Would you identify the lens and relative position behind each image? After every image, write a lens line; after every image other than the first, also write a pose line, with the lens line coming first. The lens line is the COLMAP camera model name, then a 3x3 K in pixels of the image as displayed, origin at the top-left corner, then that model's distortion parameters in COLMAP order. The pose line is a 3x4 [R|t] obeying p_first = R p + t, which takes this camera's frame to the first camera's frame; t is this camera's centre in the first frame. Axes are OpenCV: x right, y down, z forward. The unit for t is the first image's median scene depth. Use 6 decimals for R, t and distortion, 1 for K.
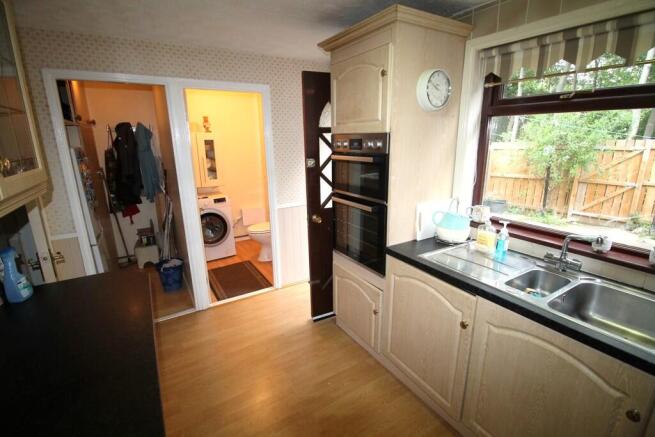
lens RADIAL K [[305.9, 0, 327.5], [0, 305.9, 218.5], [0, 0, 1]] dist [-0.032372, -0.000540]
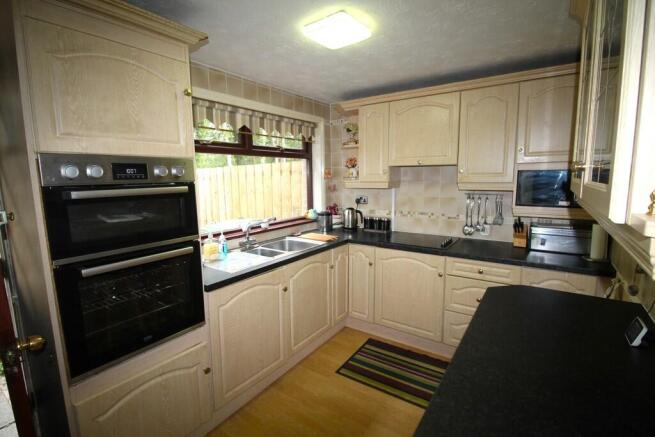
lens RADIAL K [[305.9, 0, 327.5], [0, 305.9, 218.5], [0, 0, 1]] dist [-0.032372, -0.000540]
pose [[-0.411504, -0.104116, 0.905441, -1.112917], [0.244809, 0.944318, 0.219847, -0.300959], [-0.877914, 0.312128, -0.363102, 1.442287]]
